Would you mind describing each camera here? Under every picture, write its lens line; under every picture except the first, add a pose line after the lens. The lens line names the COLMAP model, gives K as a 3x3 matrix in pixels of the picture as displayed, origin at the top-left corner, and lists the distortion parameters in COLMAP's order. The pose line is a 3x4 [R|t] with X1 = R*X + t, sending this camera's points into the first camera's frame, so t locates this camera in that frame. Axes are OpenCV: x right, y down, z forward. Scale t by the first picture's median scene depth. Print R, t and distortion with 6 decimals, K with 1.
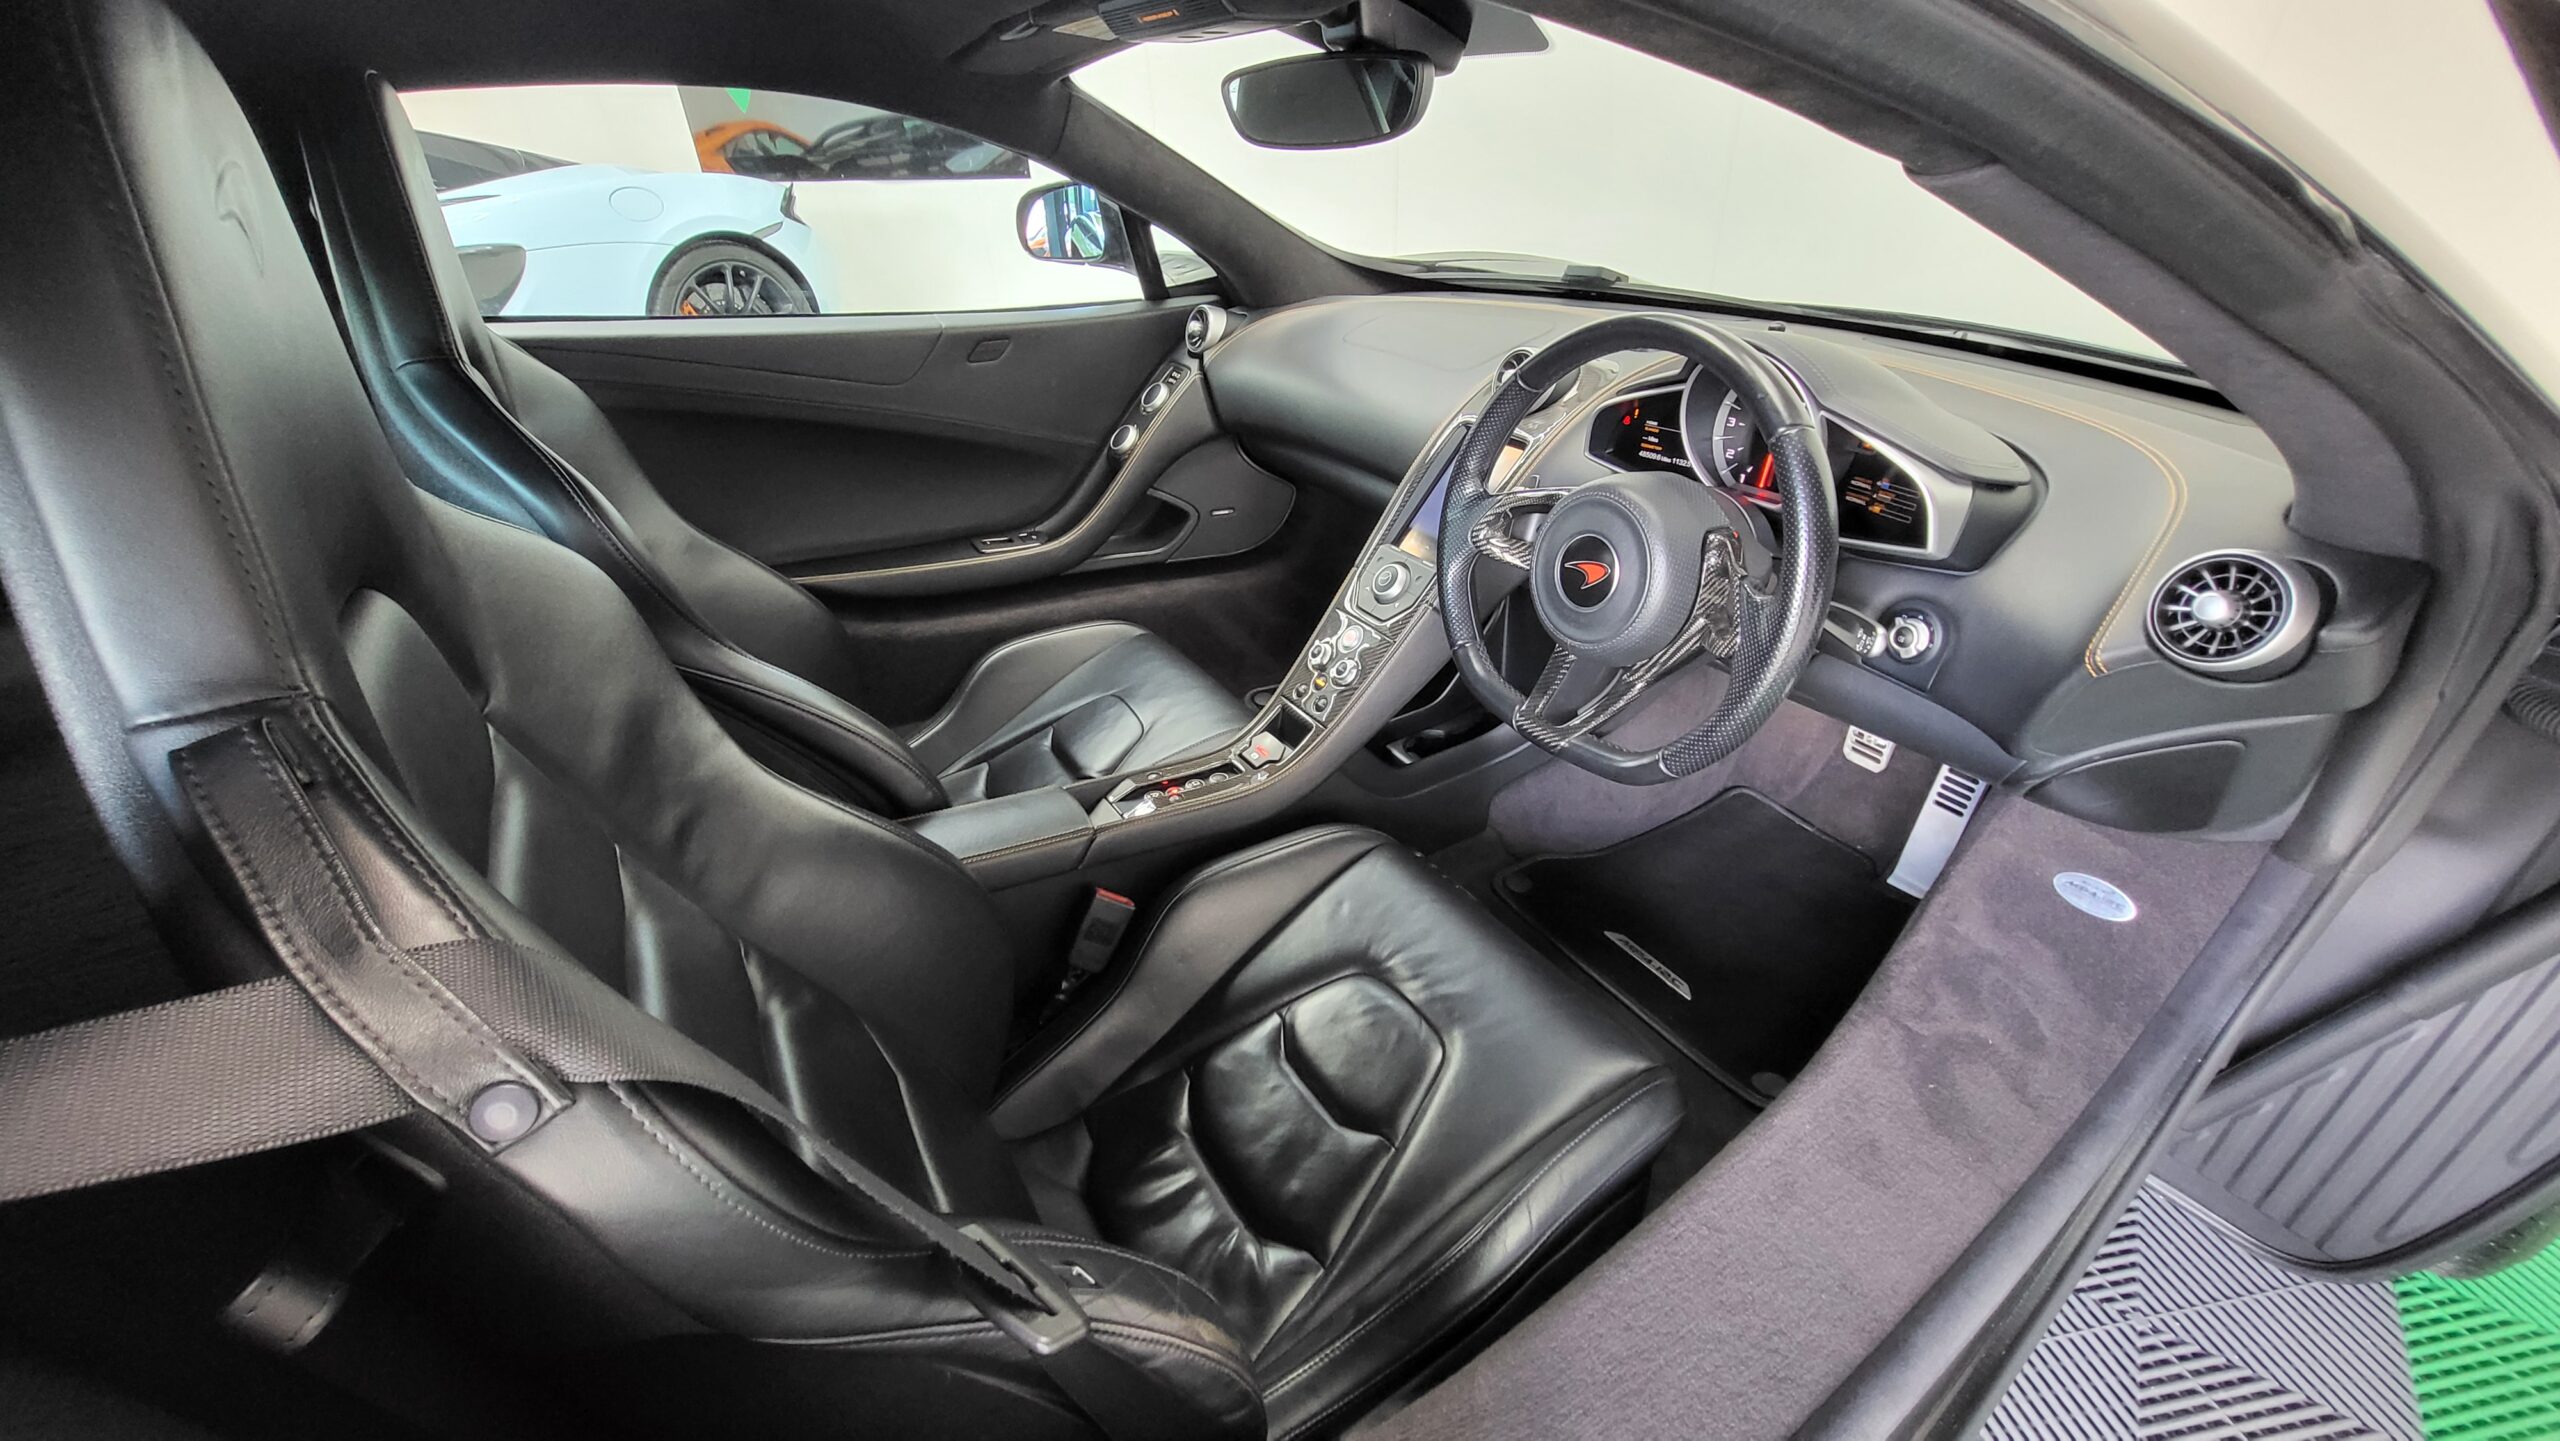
lens RADIAL K [[1014.3, 0, 1285.7], [0, 1014.3, 739.8], [0, 0, 1]] dist [-0.001046, -0.000284]
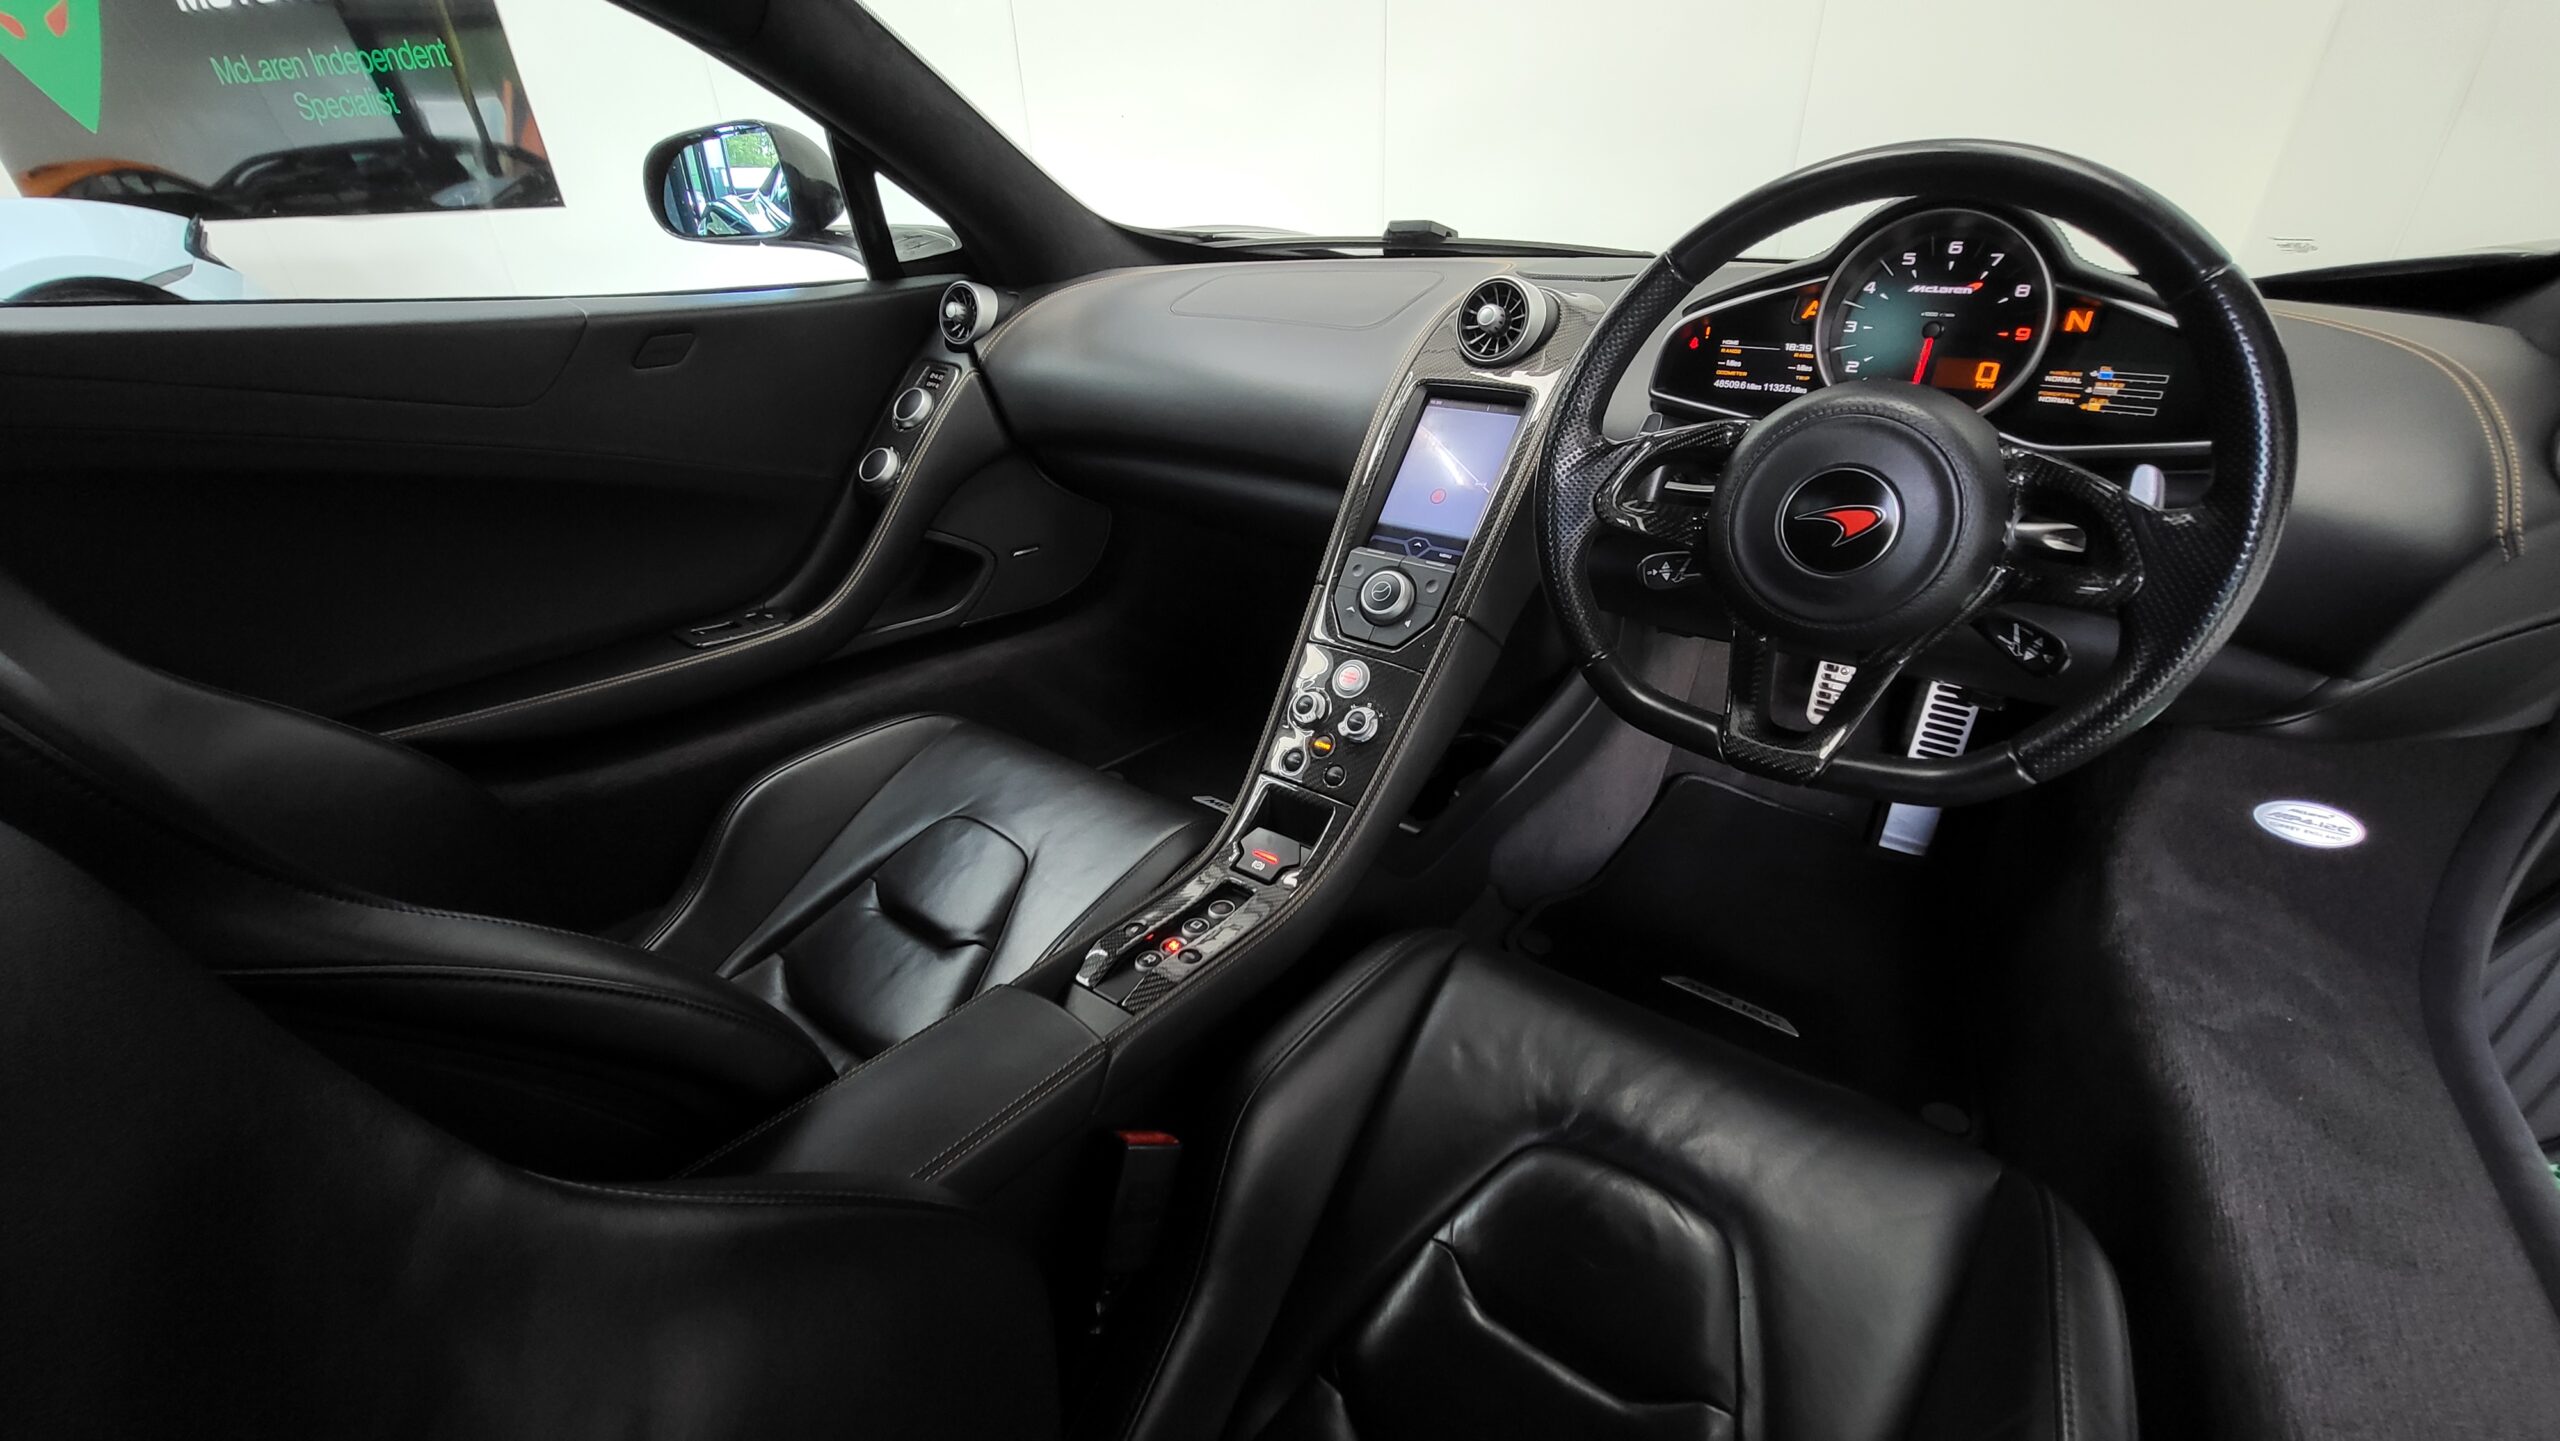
lens RADIAL K [[1014.3, 0, 1285.7], [0, 1014.3, 739.8], [0, 0, 1]] dist [-0.001046, -0.000284]
pose [[0.930785, -0.178859, 0.318823, -0.170643], [0.190881, 0.981591, -0.006596, -0.047026], [-0.311774, 0.066997, 0.947791, 0.252209]]
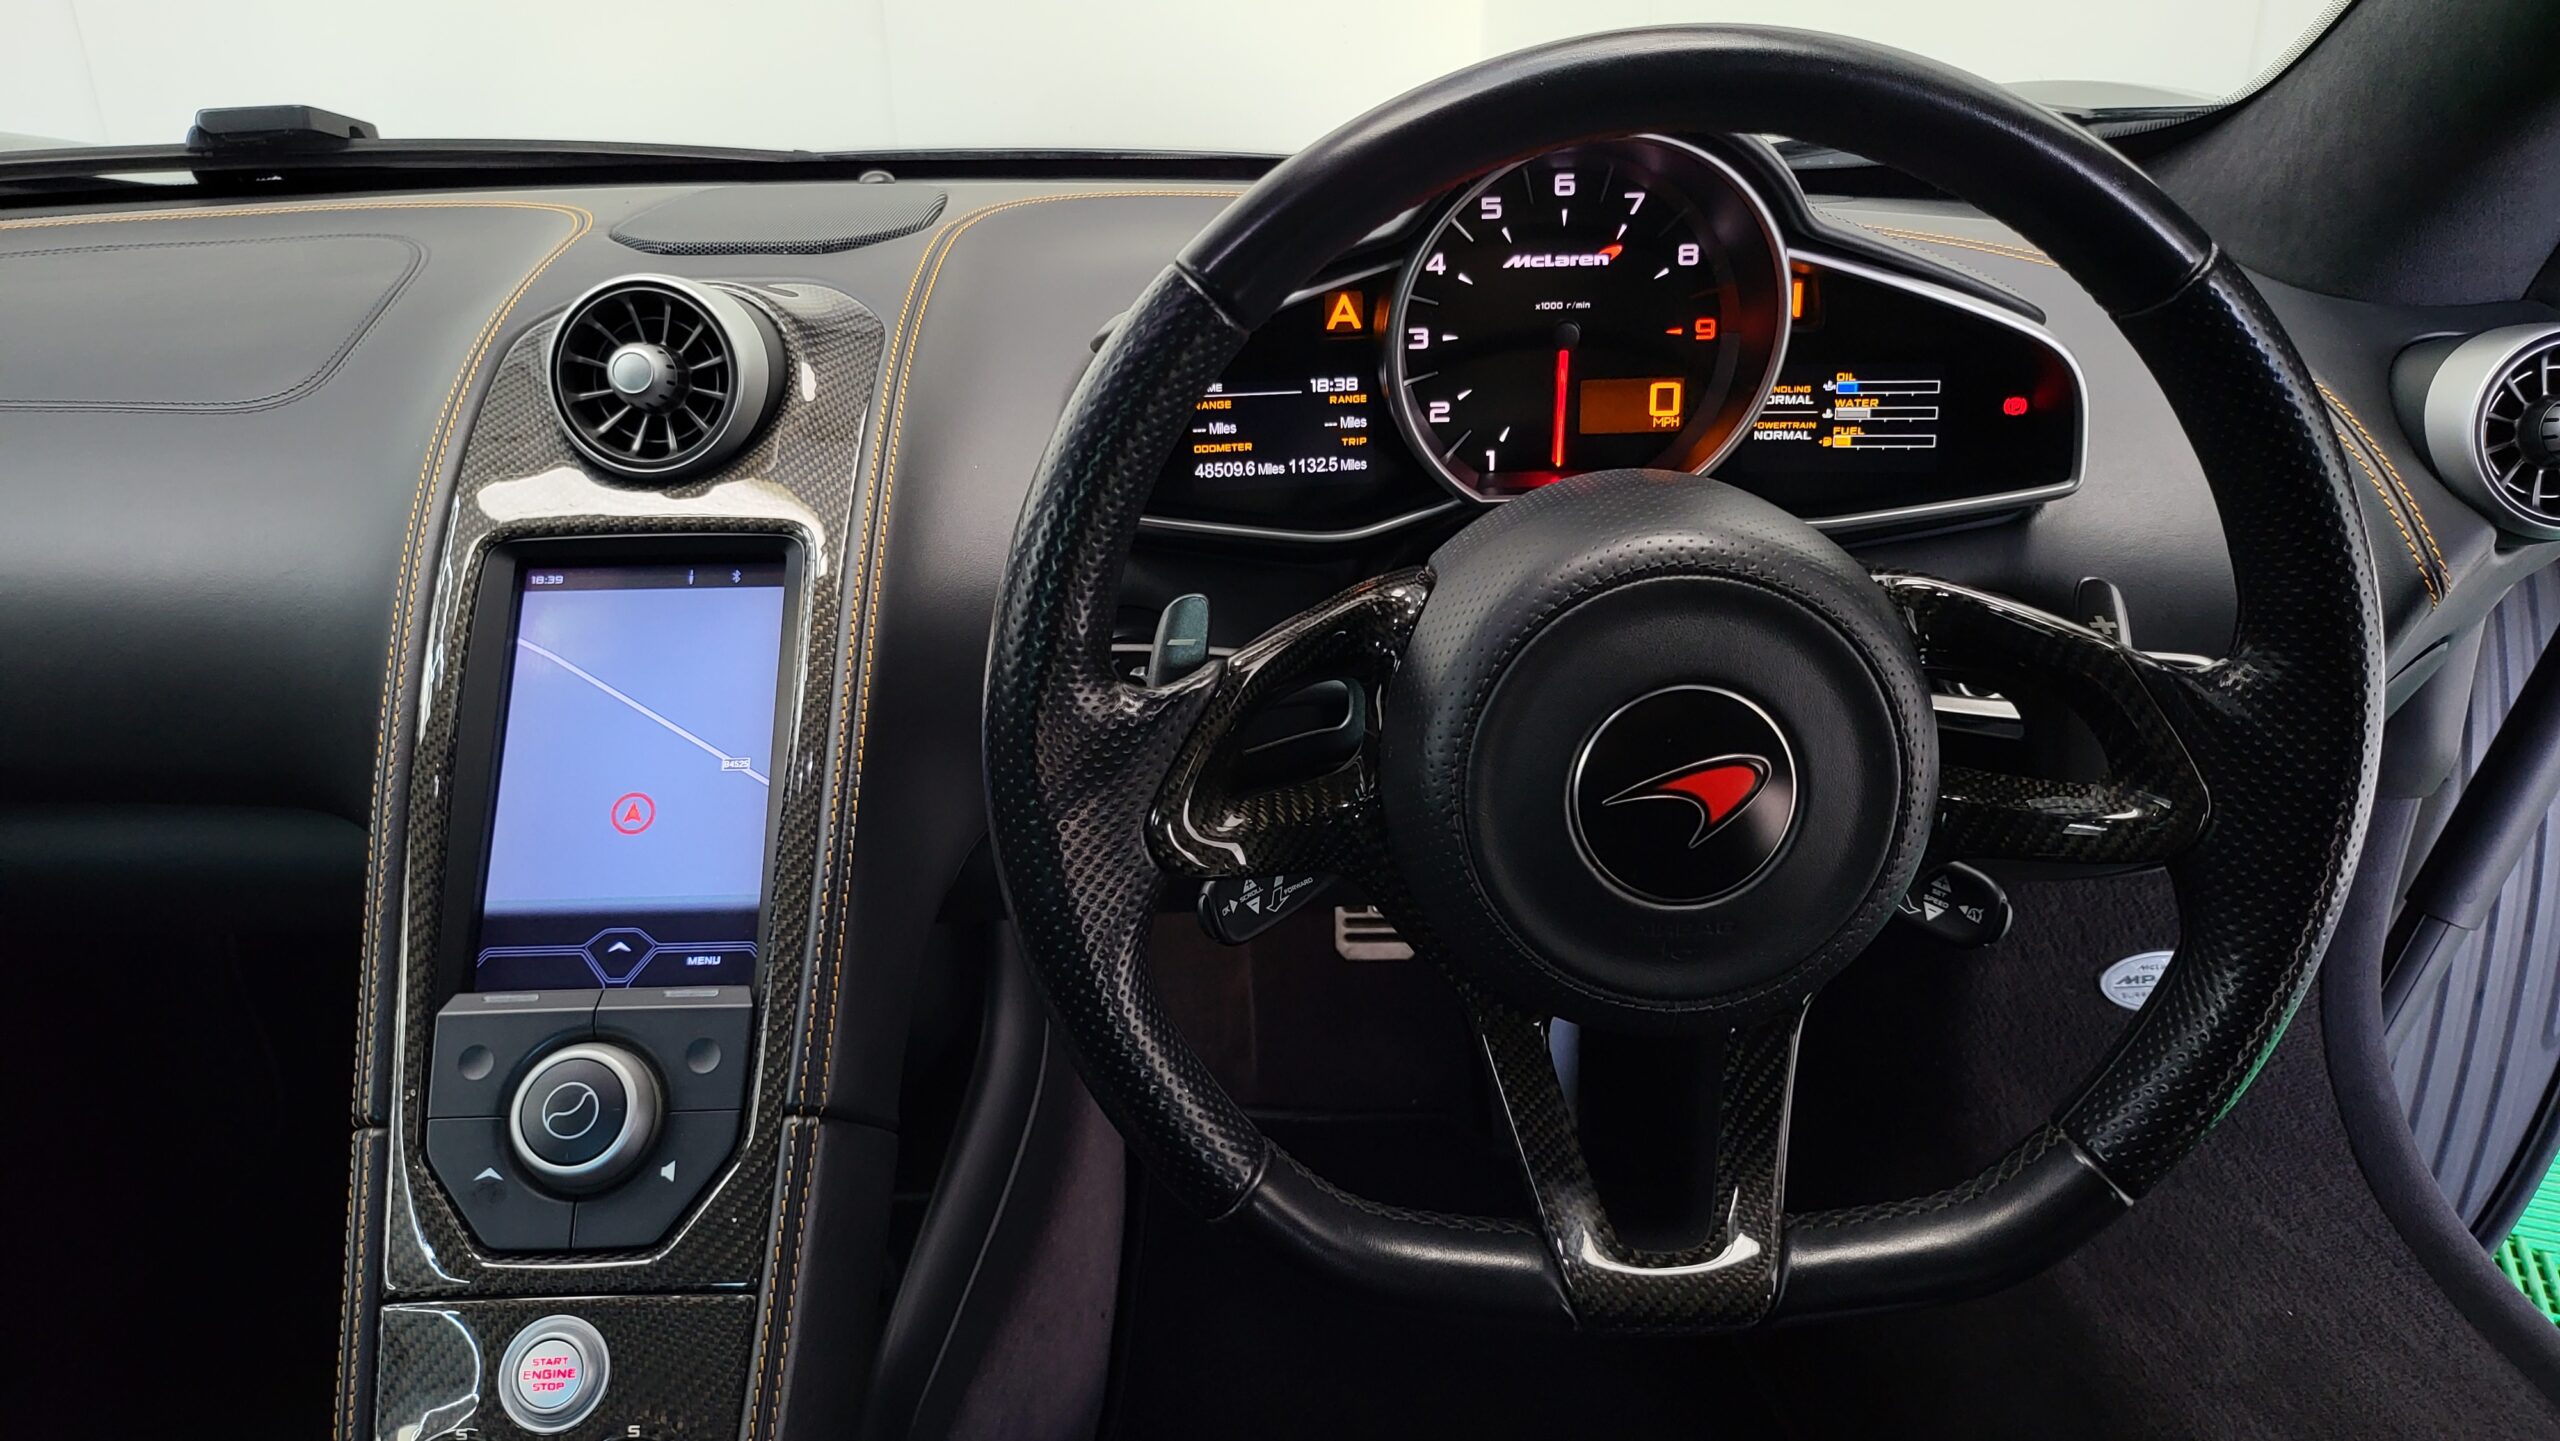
lens RADIAL K [[1815.1, 0, 1280.0], [0, 1815.1, 720.5], [0, 0, 1]] dist [0.070384, -0.087012]
pose [[0.521121, -0.327802, 0.788022, -0.124533], [0.441557, 0.893682, 0.079752, -0.159634], [-0.730384, 0.306396, 0.610459, 0.397799]]
